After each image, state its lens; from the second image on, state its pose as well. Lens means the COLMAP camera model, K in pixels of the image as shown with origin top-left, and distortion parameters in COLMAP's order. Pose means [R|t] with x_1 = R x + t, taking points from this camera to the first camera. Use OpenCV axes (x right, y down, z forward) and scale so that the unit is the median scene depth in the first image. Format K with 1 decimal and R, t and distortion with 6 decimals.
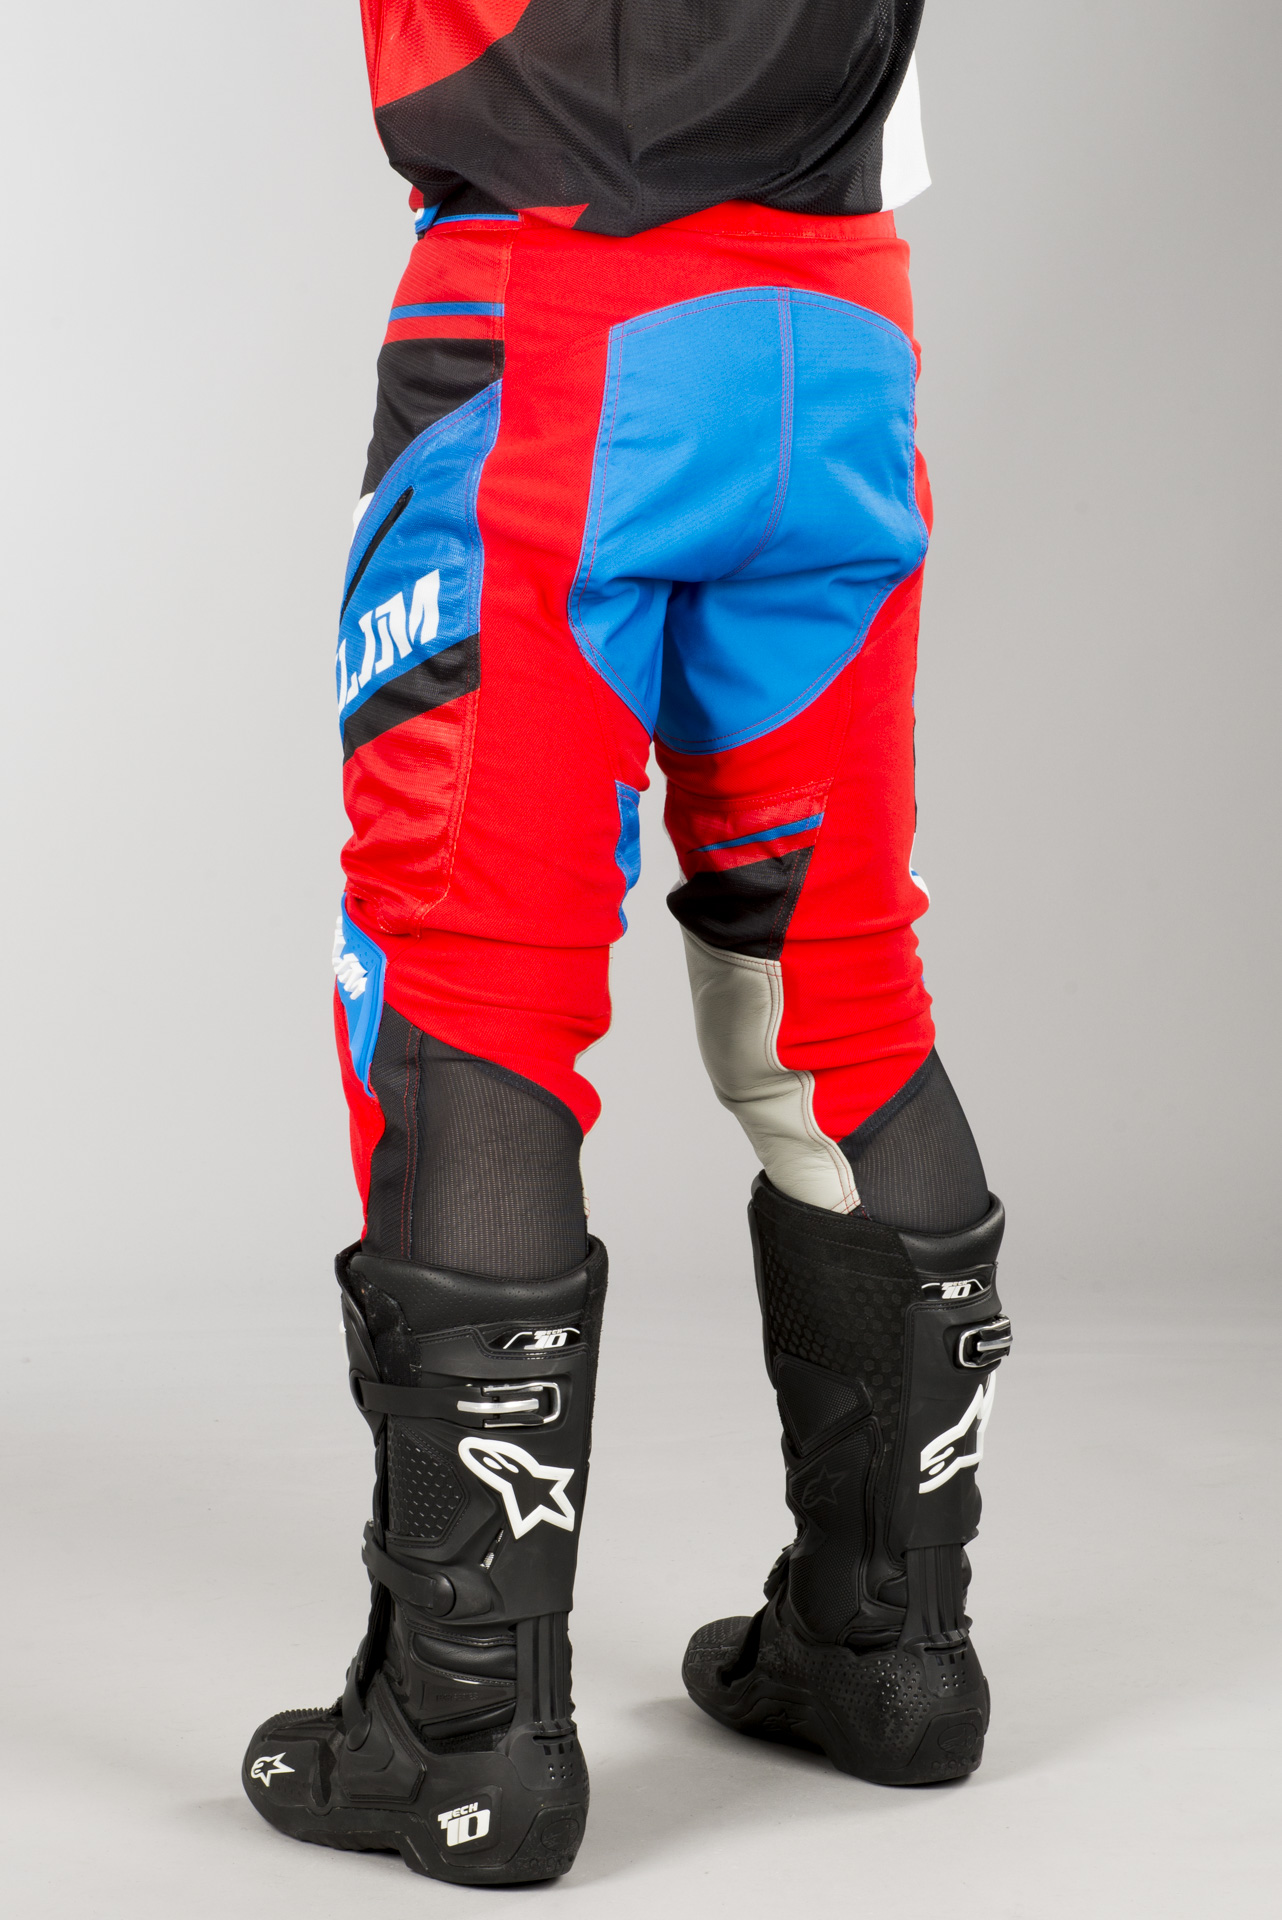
lens RADIAL K [[3755.1, 0, 641.0], [0, 3755.1, 960.0], [0, 0, 1]] dist [-0.228664, 2.697153]
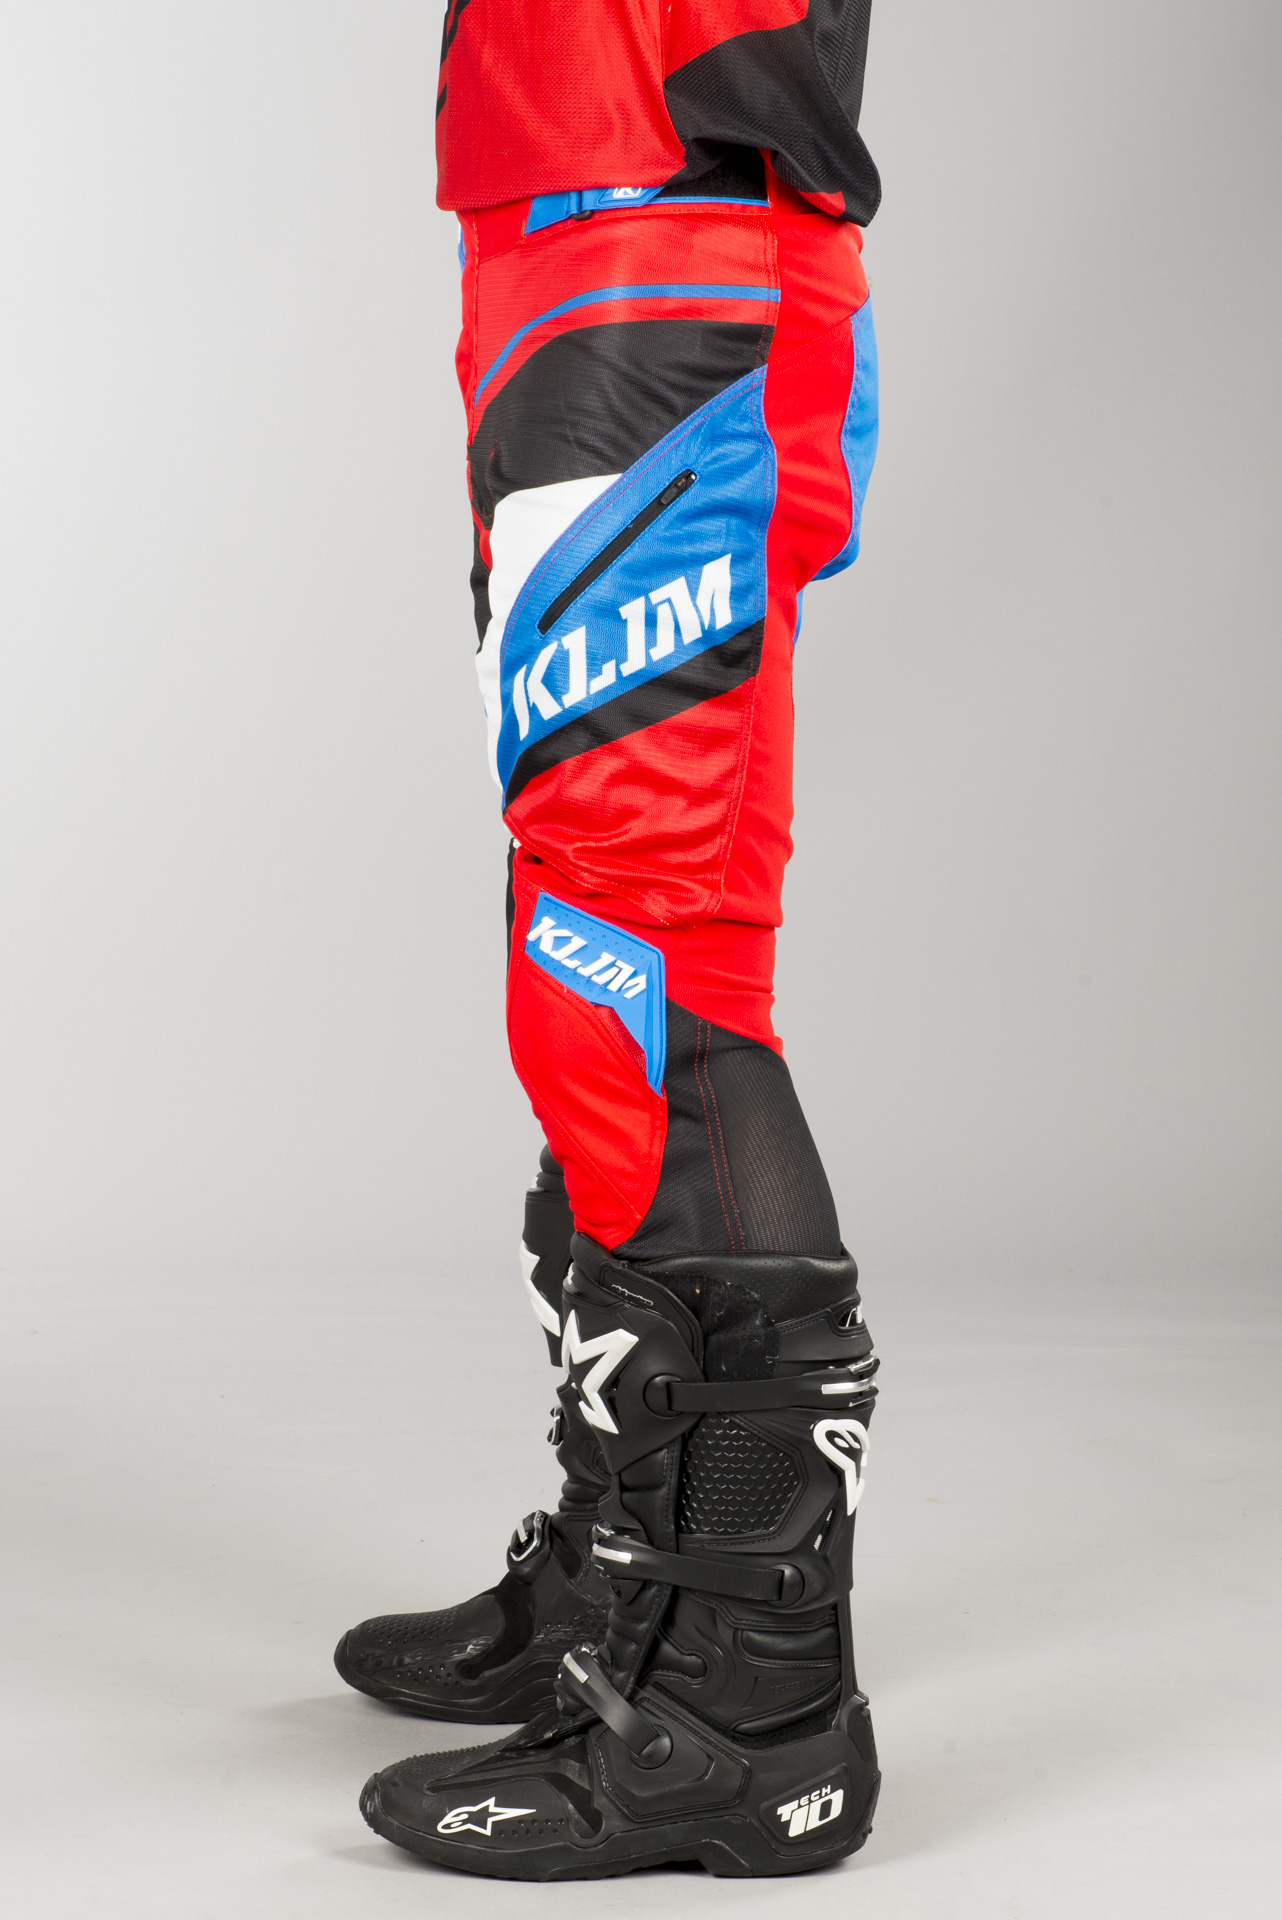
lens RADIAL K [[3755.1, 0, 641.0], [0, 3755.1, 960.0], [0, 0, 1]] dist [-0.228664, 2.697153]
pose [[0.772945, -0.064468, 0.631190, -0.700903], [0.071173, 0.997356, 0.014710, -0.013269], [-0.630469, 0.033553, 0.775489, 0.248173]]
